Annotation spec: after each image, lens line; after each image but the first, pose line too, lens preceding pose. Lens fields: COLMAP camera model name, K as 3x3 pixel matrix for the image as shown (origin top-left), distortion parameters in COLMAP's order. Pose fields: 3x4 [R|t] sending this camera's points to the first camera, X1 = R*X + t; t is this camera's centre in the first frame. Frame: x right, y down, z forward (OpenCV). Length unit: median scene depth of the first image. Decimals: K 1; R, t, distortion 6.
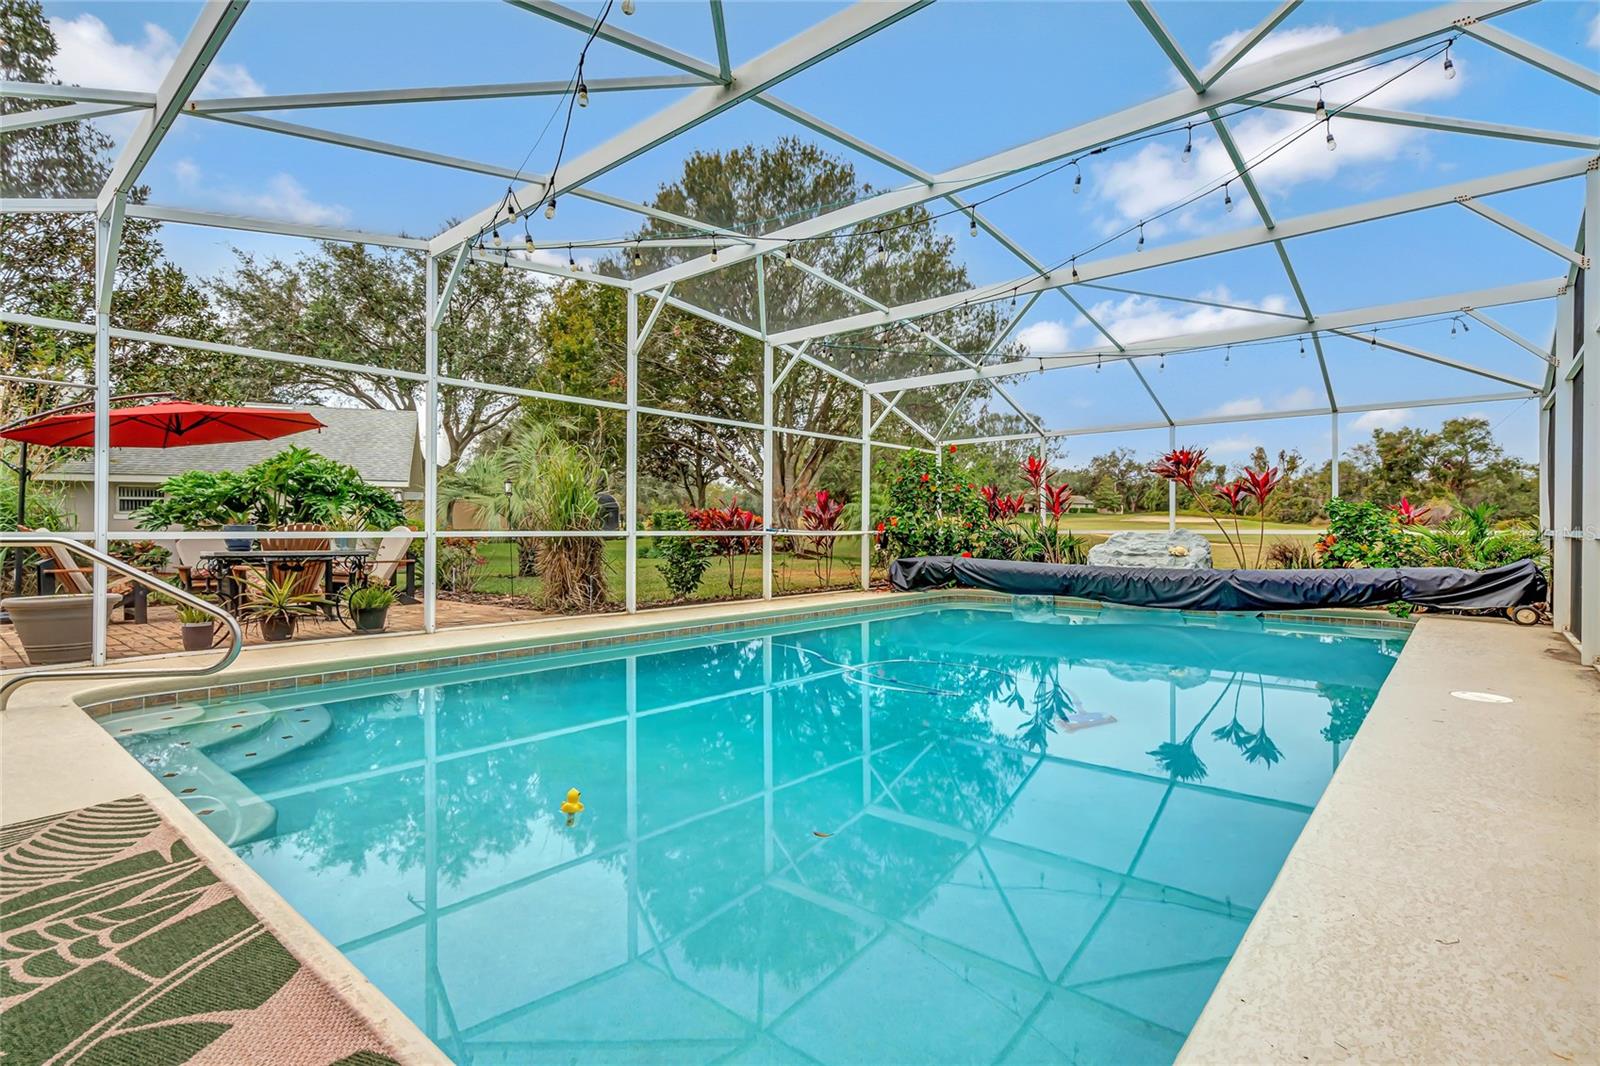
lens RADIAL K [[759.5, 0, 796.6], [0, 759.5, 519.1], [0, 0, 1]] dist [-0.002223, 0.000149]
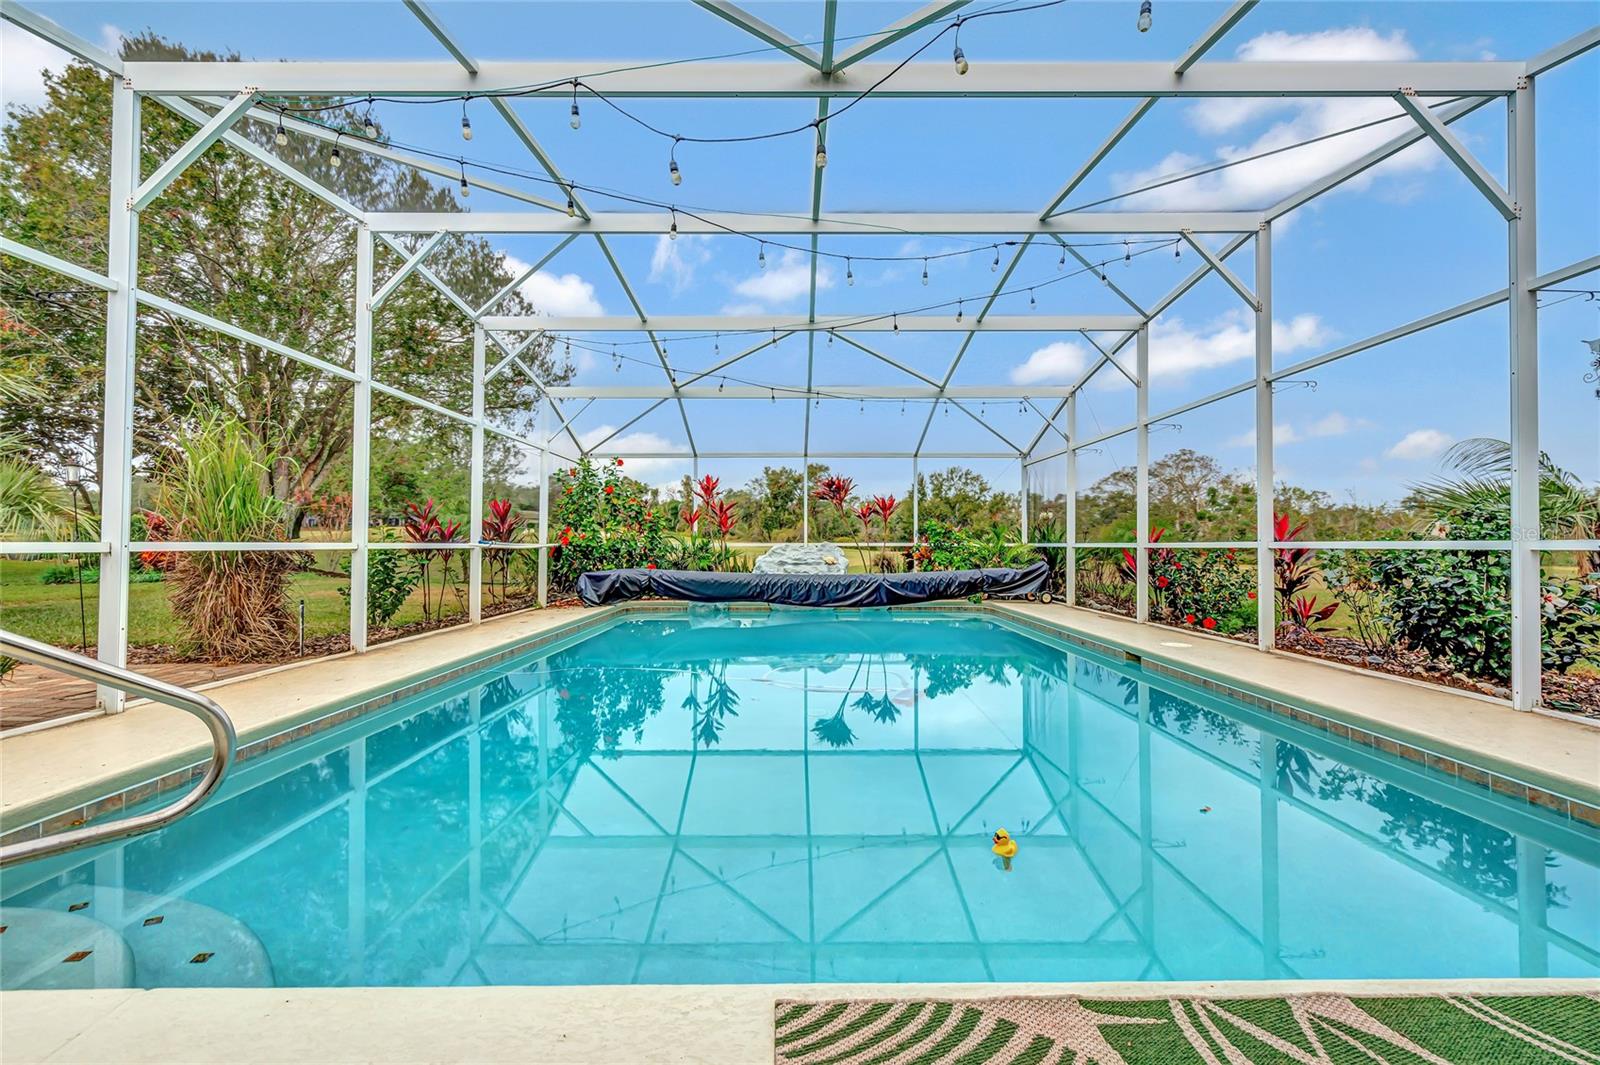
lens RADIAL K [[727.6, 0, 794.8], [0, 727.6, 527.2], [0, 0, 1]] dist [0.001219, 0.000036]
pose [[0.758531, 0.015284, 0.651458, -0.306133], [-0.009891, 0.999880, -0.011941, 0.003546], [-0.651562, 0.002615, 0.758591, 0.144978]]
